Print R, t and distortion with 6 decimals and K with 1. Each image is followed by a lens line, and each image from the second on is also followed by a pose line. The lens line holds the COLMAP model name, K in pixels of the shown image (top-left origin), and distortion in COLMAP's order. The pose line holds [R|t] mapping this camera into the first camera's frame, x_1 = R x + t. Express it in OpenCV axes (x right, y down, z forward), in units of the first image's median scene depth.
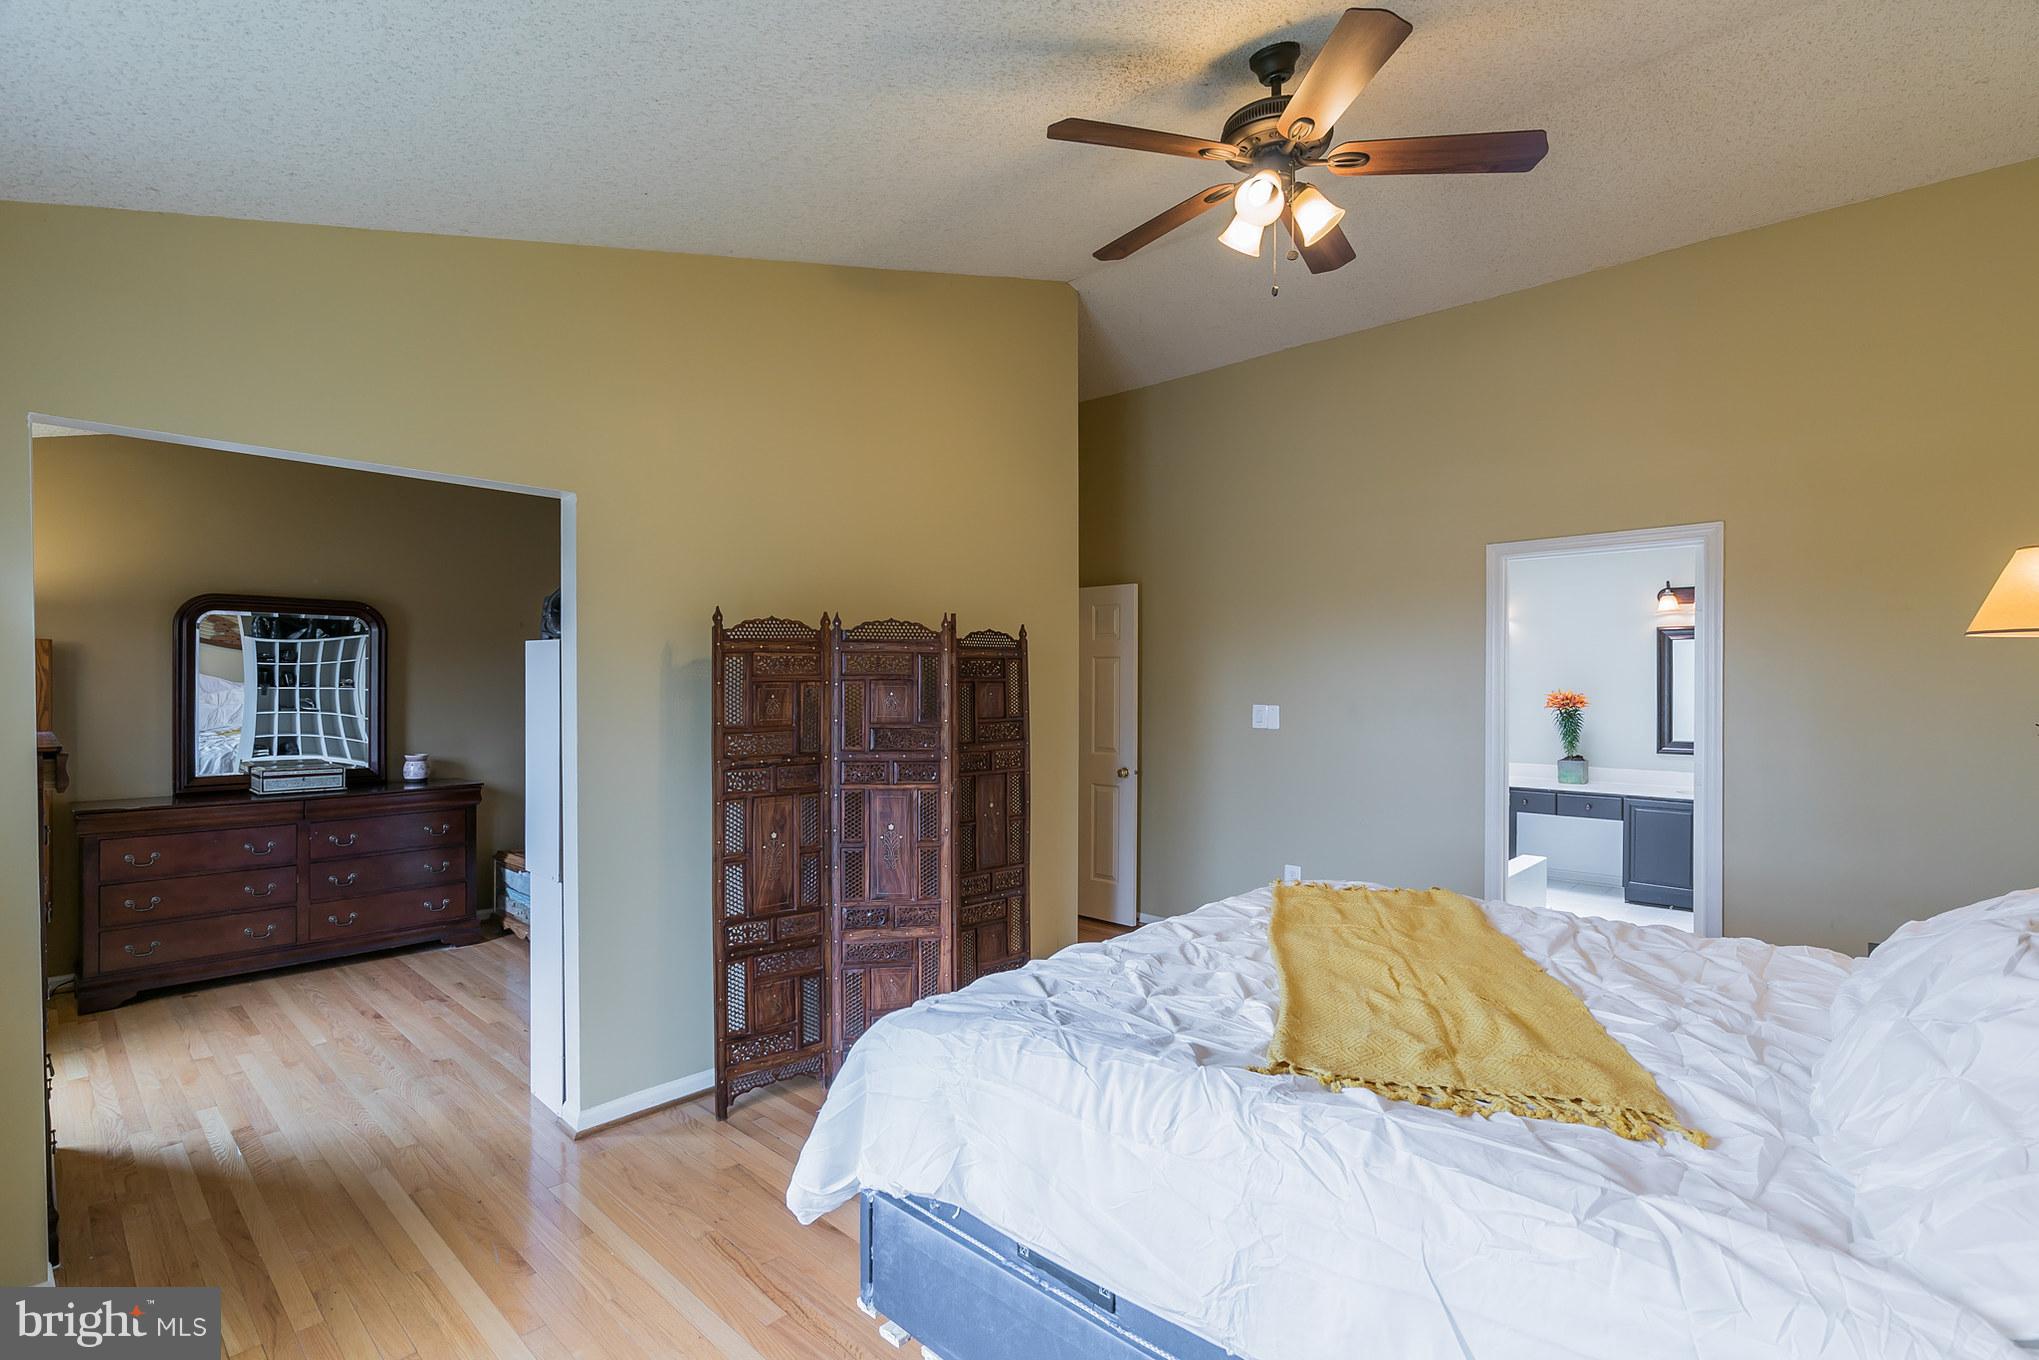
lens RADIAL K [[938.5, 0, 1010.6], [0, 938.5, 681.8], [0, 0, 1]] dist [-0.002830, -0.000171]
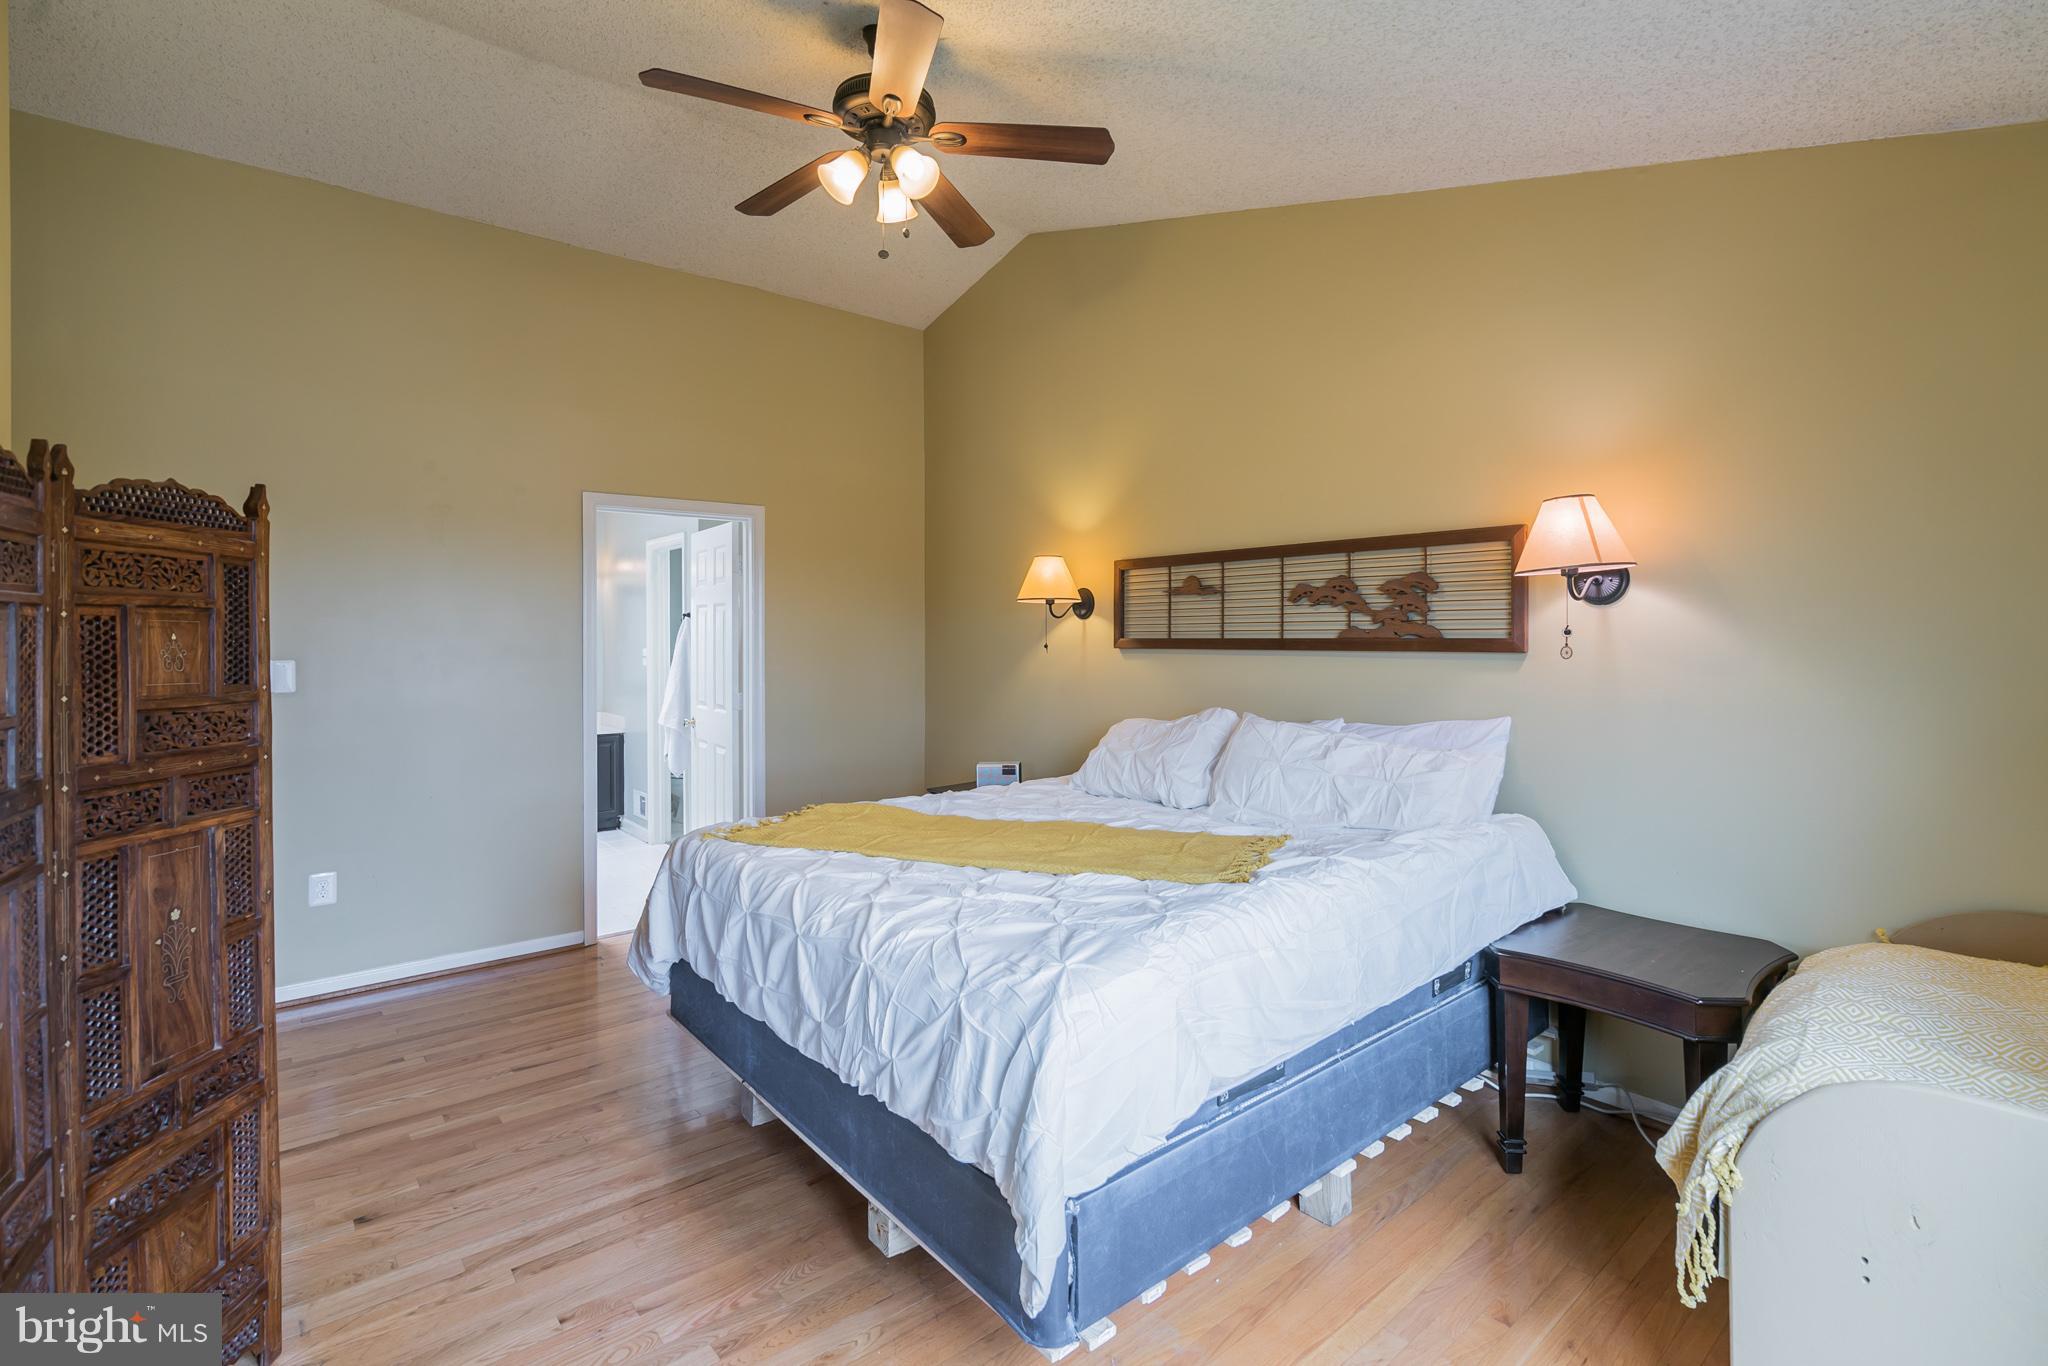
lens RADIAL K [[942.6, 0, 1005.6], [0, 942.6, 636.5], [0, 0, 1]] dist [-0.002830, -0.000171]
pose [[0.121550, -0.000010, 0.992585, -0.551387], [0.001457, 0.999999, -0.000169, 0.013779], [-0.992584, 0.001467, 0.121550, 0.522716]]
